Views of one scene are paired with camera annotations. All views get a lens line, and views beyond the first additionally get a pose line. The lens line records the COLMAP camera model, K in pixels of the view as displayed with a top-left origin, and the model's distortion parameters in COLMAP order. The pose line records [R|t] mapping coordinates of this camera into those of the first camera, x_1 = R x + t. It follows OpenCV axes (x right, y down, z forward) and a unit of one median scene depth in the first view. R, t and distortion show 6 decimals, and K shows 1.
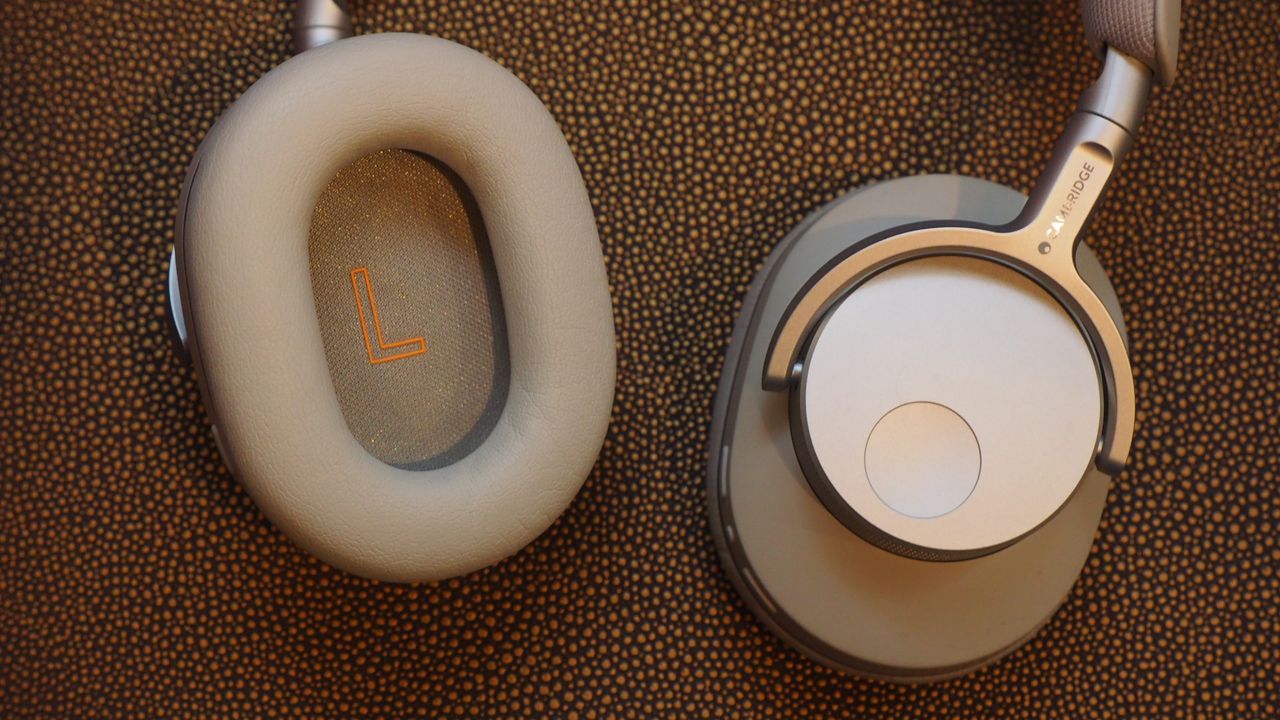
lens RADIAL K [[2511.5, 0, 633.7], [0, 2511.5, 357.9], [0, 0, 1]] dist [0.099235, 0.000000]
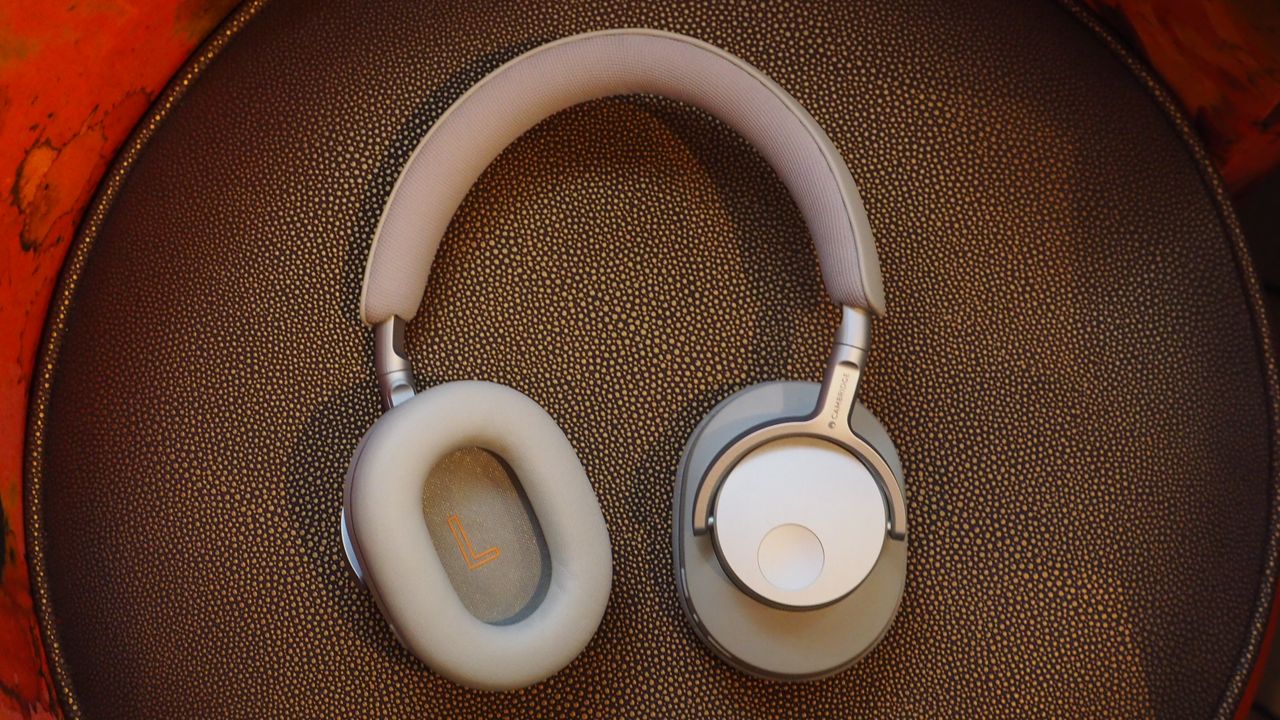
lens RADIAL K [[2511.5, 0, 645.1], [0, 2511.5, 359.4], [0, 0, 1]] dist [0.099235, 0.000000]
pose [[0.976125, -0.217178, 0.003643, 0.034119], [0.217176, 0.976132, 0.000694, -0.102868], [-0.003707, 0.000114, 0.999993, -0.662394]]
